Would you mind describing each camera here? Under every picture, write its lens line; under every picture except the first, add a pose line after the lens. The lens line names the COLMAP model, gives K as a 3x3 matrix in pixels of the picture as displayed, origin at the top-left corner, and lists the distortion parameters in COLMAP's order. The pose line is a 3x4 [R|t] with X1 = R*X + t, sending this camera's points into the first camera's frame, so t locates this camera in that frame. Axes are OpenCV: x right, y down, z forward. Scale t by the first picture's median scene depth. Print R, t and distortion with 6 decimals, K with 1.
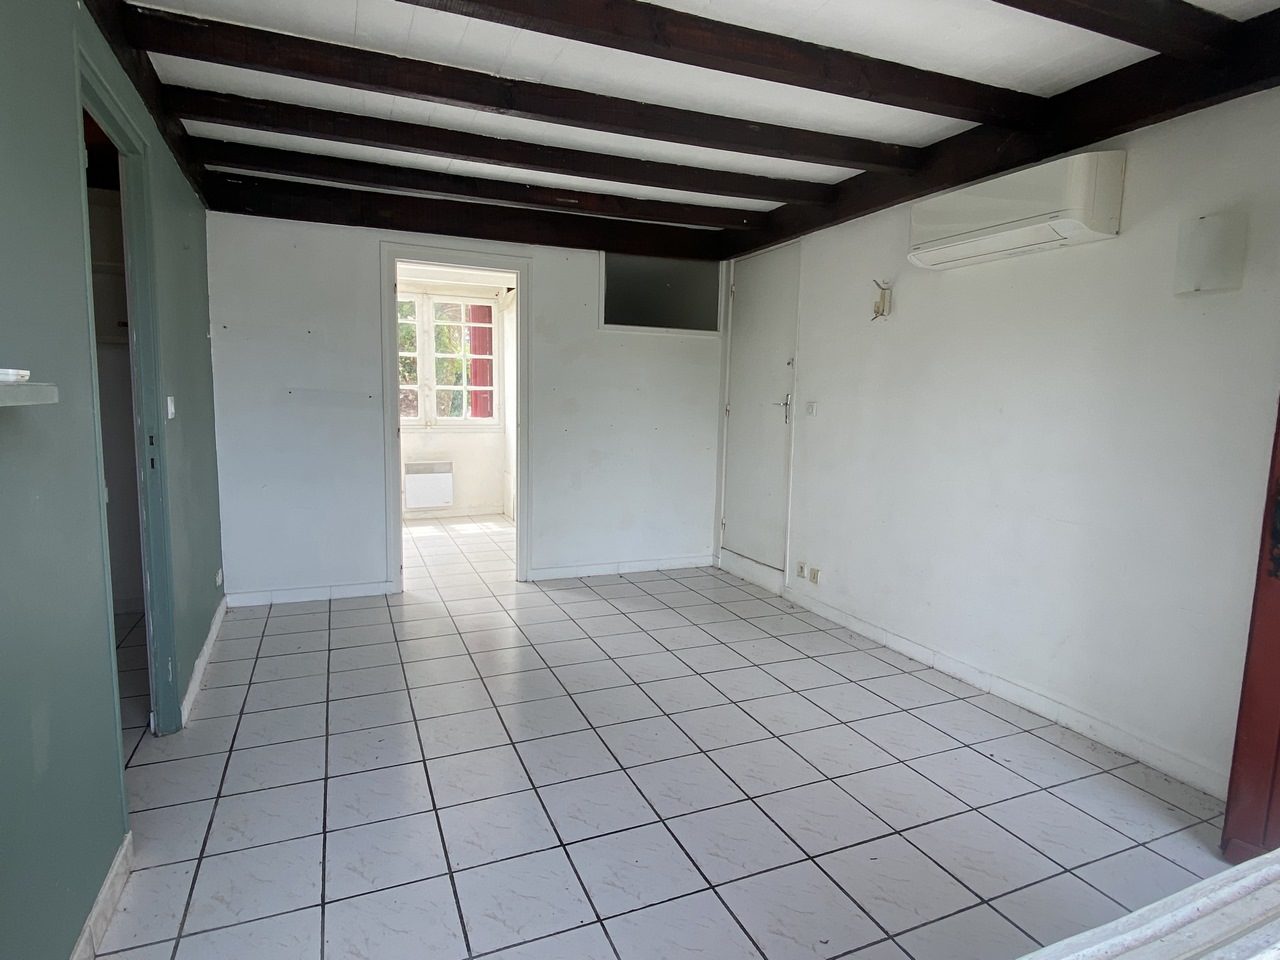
lens RADIAL K [[697.6, 0, 645.3], [0, 697.6, 479.6], [0, 0, 1]] dist [0.002720, -0.014056]
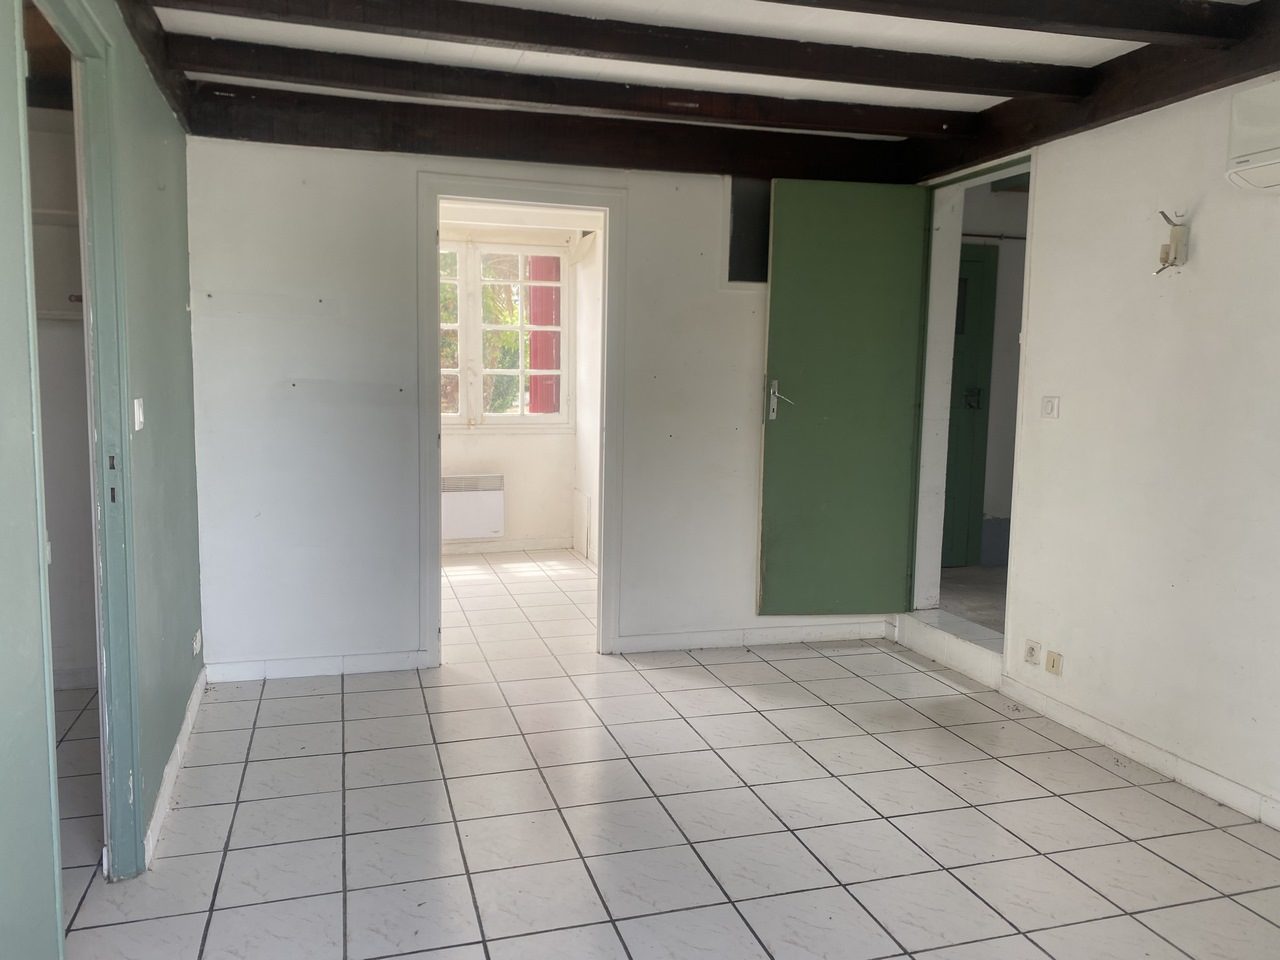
lens RADIAL K [[972.0, 0, 645.3], [0, 972.0, 480.9], [0, 0, 1]] dist [-0.013938, 0.023476]
pose [[0.993562, 0.008709, -0.112957, -0.041628], [-0.009939, 0.999897, -0.010336, -0.022707], [0.112855, 0.011392, 0.993546, 0.057475]]
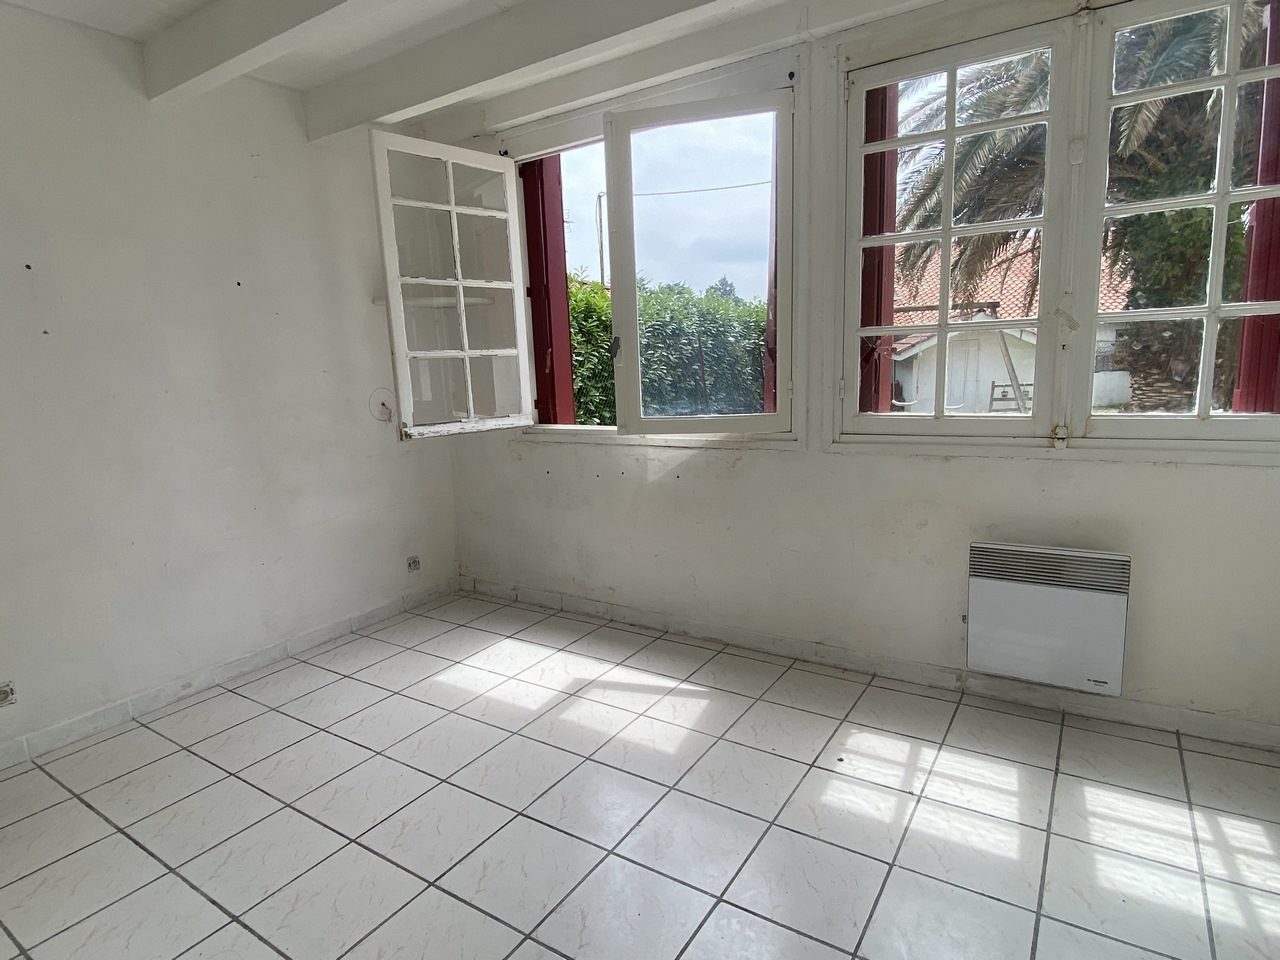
lens RADIAL K [[697.6, 0, 642.7], [0, 697.6, 481.7], [0, 0, 1]] dist [0.002720, -0.014056]
pose [[0.530242, 0.101750, -0.841719, -0.284364], [-0.043890, 0.994736, 0.092599, -0.162534], [0.846710, -0.012157, 0.531916, 1.362956]]
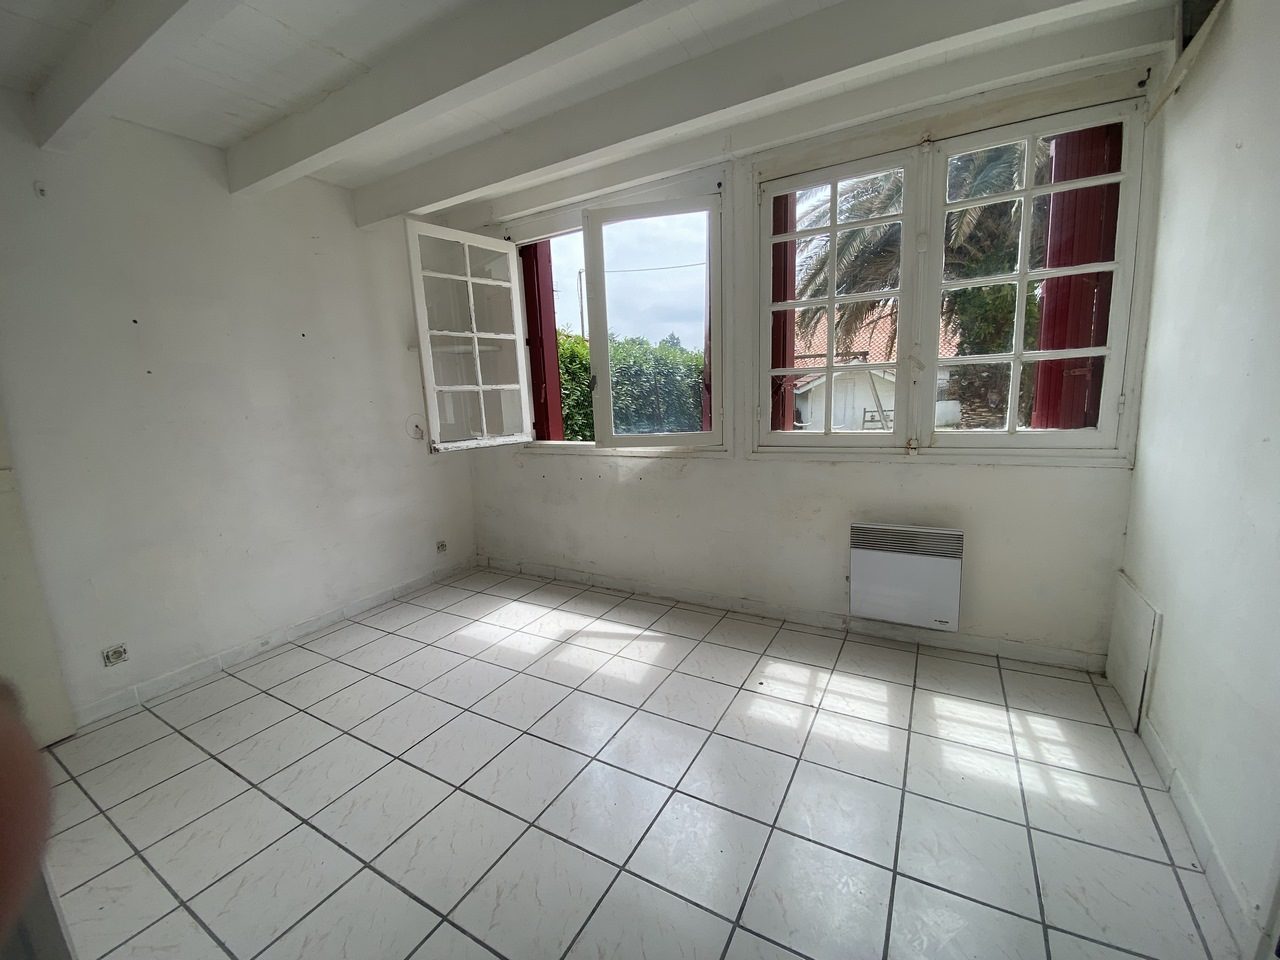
lens RADIAL K [[520.7, 0, 642.2], [0, 520.7, 480.3], [0, 0, 1]] dist [-0.014379, -0.001211]
pose [[0.576724, 0.092305, -0.811707, -0.281262], [-0.037044, 0.995529, 0.086888, -0.163286], [0.816098, -0.020041, 0.577565, 1.360297]]
